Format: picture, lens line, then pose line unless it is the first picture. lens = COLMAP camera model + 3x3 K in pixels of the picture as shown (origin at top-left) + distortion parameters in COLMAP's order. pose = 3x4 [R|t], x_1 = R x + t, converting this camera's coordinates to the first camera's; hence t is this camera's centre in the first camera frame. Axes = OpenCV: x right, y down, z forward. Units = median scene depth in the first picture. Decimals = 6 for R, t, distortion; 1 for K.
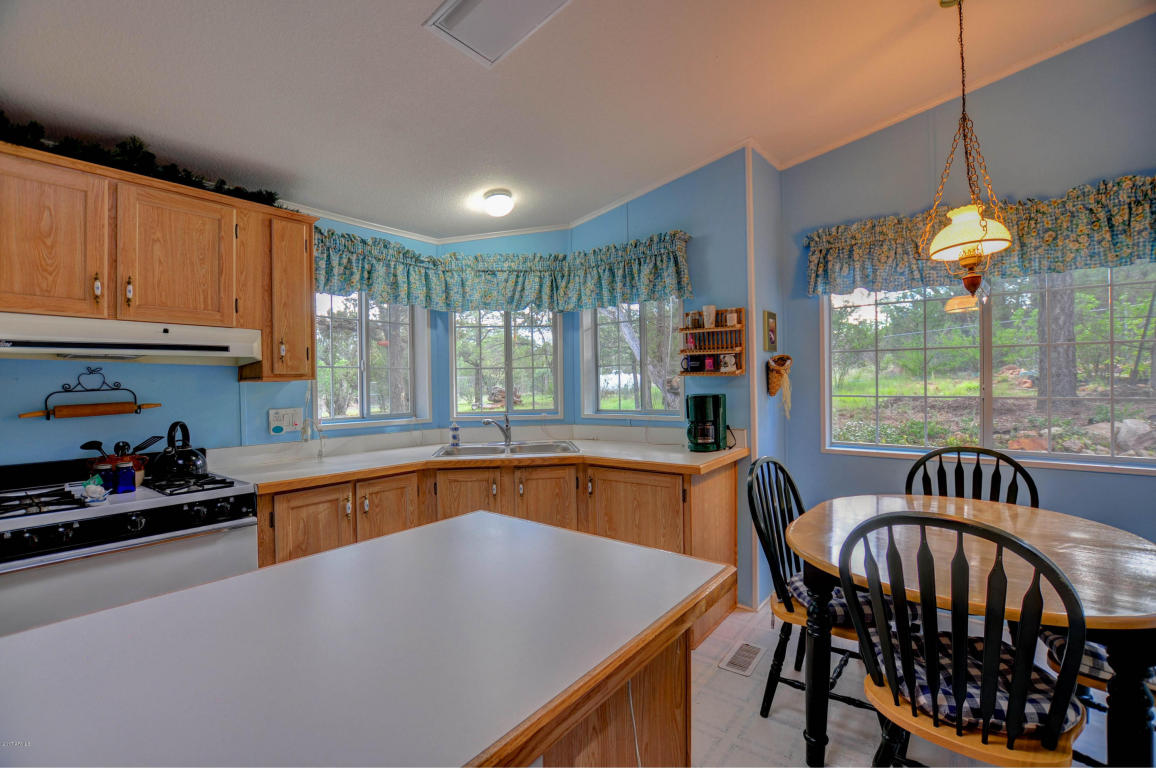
lens RADIAL K [[505.2, 0, 578.6], [0, 505.2, 383.2], [0, 0, 1]] dist [-0.018598, 0.001311]
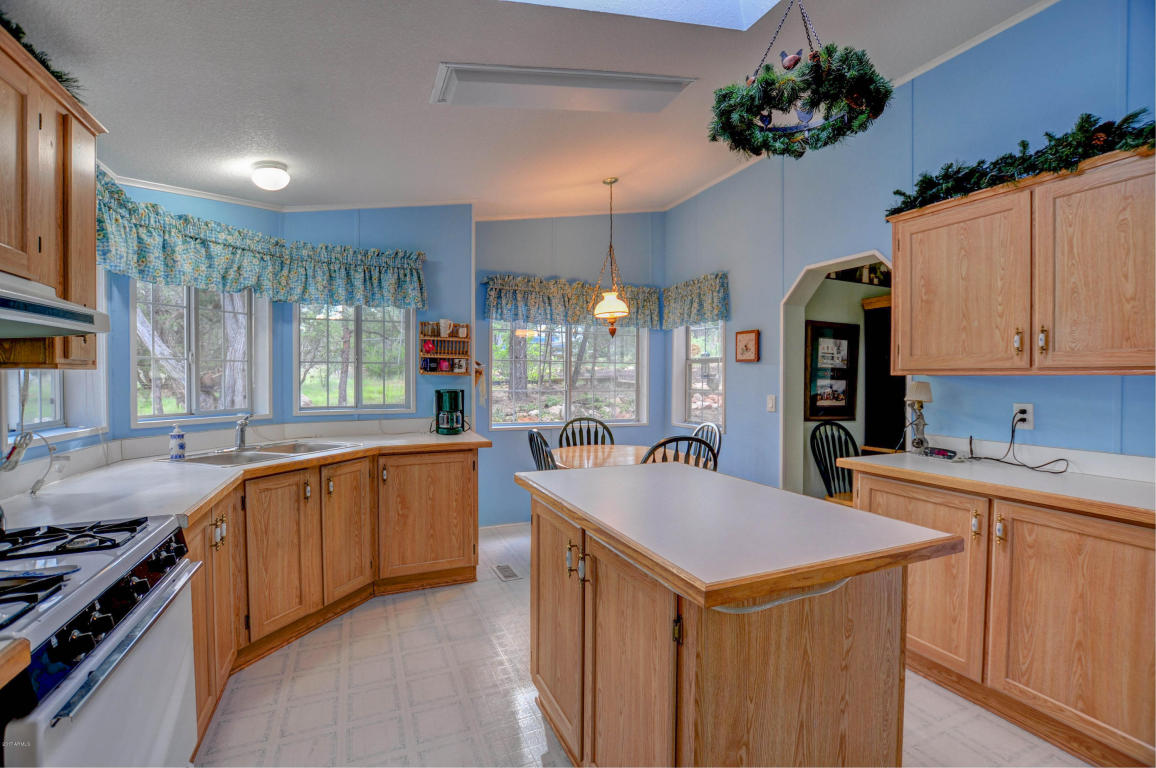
lens RADIAL K [[505.2, 0, 581.7], [0, 505.2, 384.5], [0, 0, 1]] dist [-0.018598, 0.001311]
pose [[0.489818, 0.005025, 0.871810, -0.745091], [-0.009590, 0.999954, -0.000376, 0.006500], [-0.871772, -0.008176, 0.489843, 0.095569]]
